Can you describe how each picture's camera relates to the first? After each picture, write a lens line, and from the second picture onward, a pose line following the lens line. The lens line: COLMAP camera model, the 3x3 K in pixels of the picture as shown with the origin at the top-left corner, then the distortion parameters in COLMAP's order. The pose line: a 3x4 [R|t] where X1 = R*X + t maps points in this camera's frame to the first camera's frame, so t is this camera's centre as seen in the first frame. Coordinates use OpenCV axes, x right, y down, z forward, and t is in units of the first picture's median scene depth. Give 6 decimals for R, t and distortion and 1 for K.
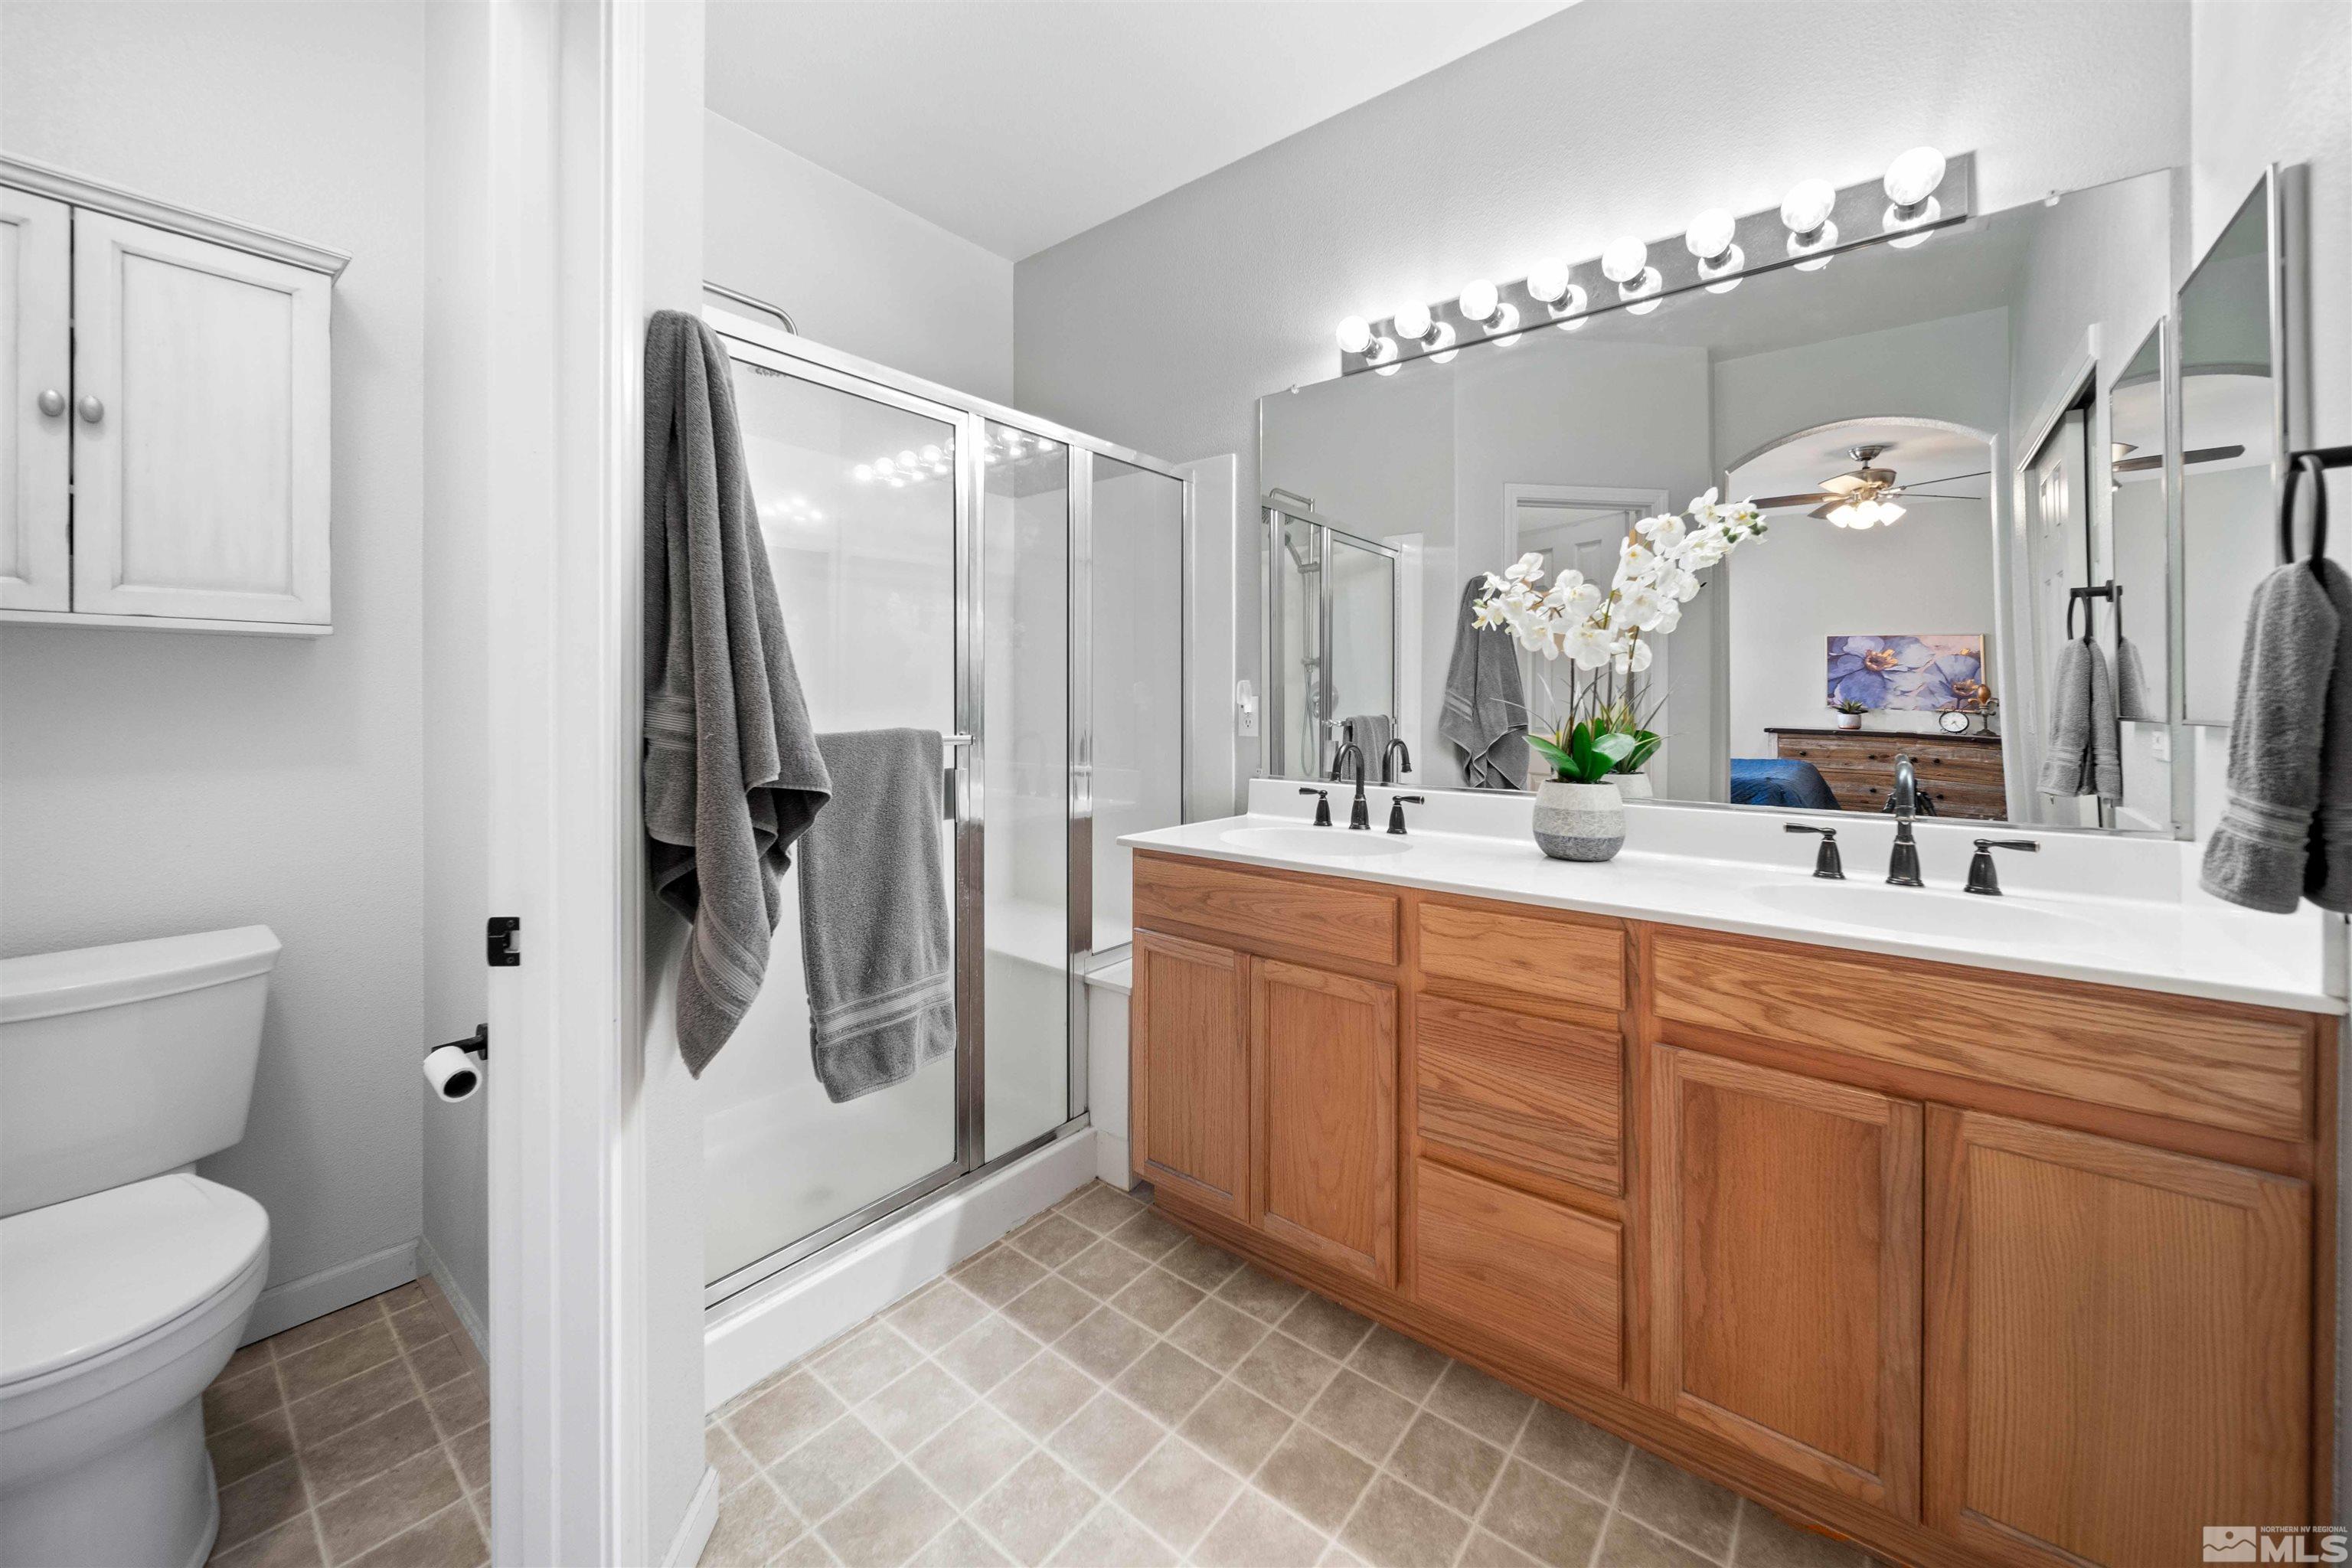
lens RADIAL K [[850.4, 0, 1188.4], [0, 850.4, 706.9], [0, 0, 1]] dist [0.000304, -0.000013]
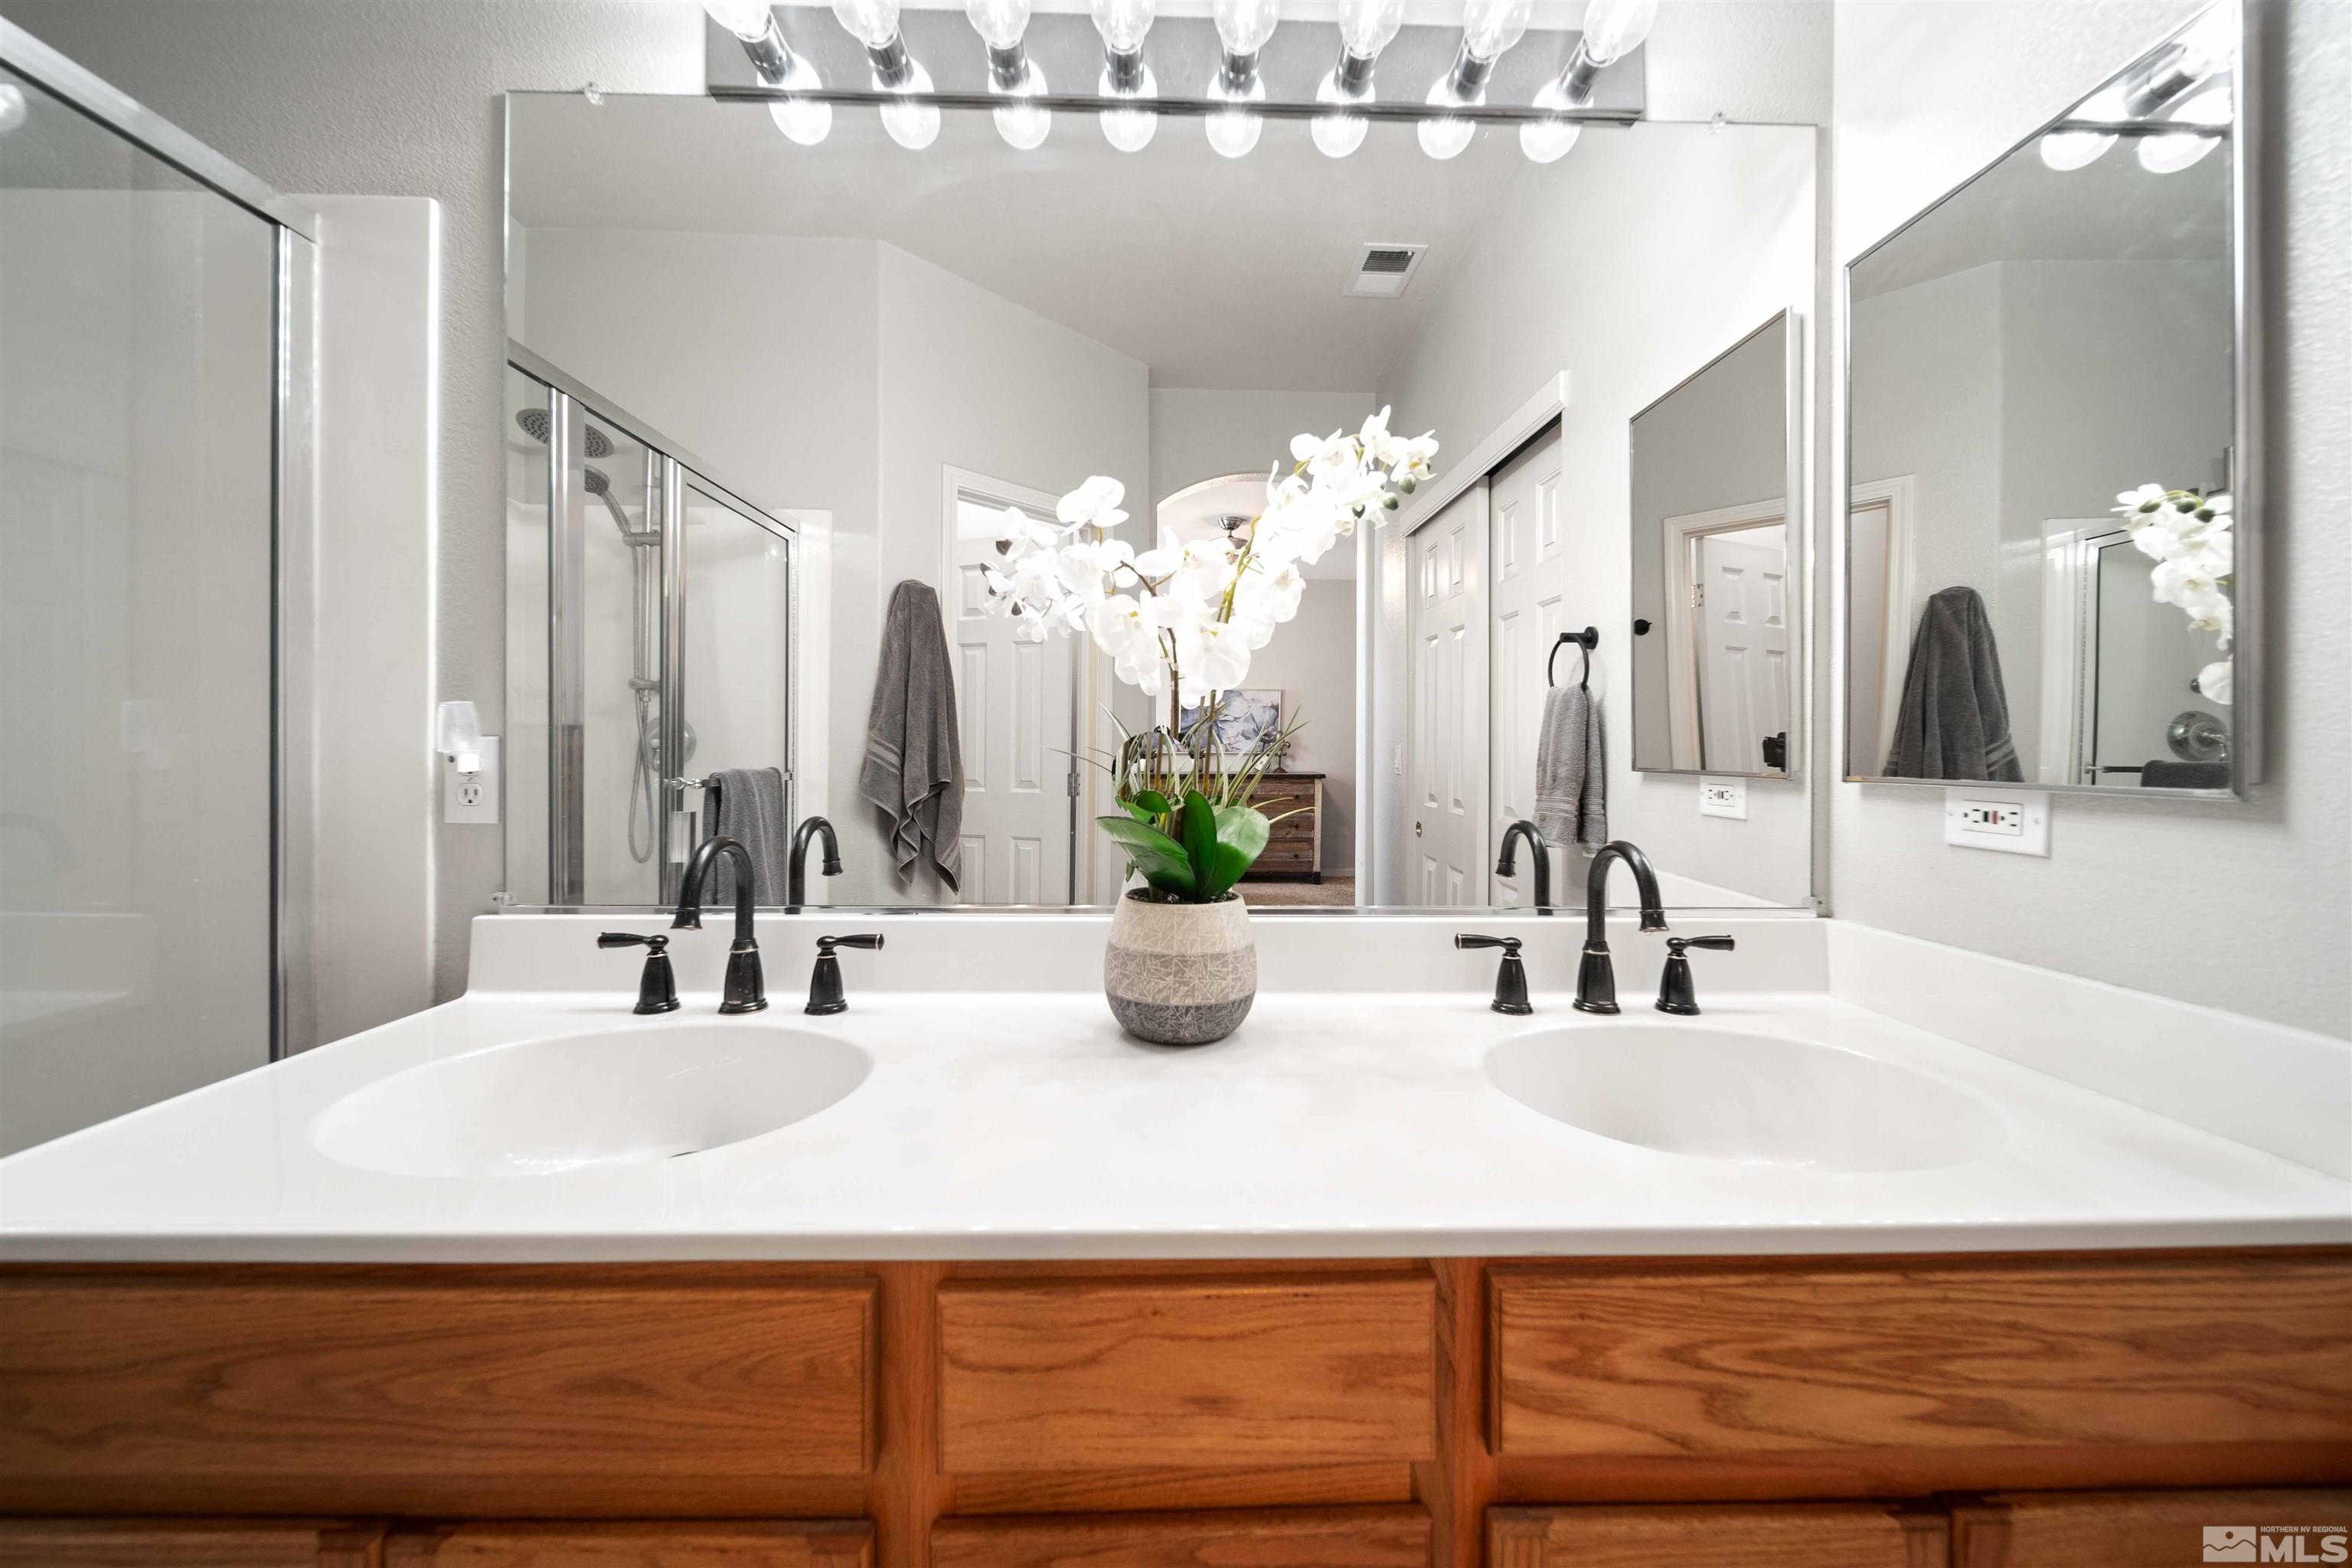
lens RADIAL K [[820.9, 0, 1175.6], [0, 820.9, 752.0], [0, 0, 1]] dist [0.001714, -0.002605]
pose [[0.763014, 0.000302, 0.646382, 0.104642], [-0.000504, 1.000000, 0.000127, -0.006253], [-0.646382, -0.000423, 0.763014, 0.583670]]
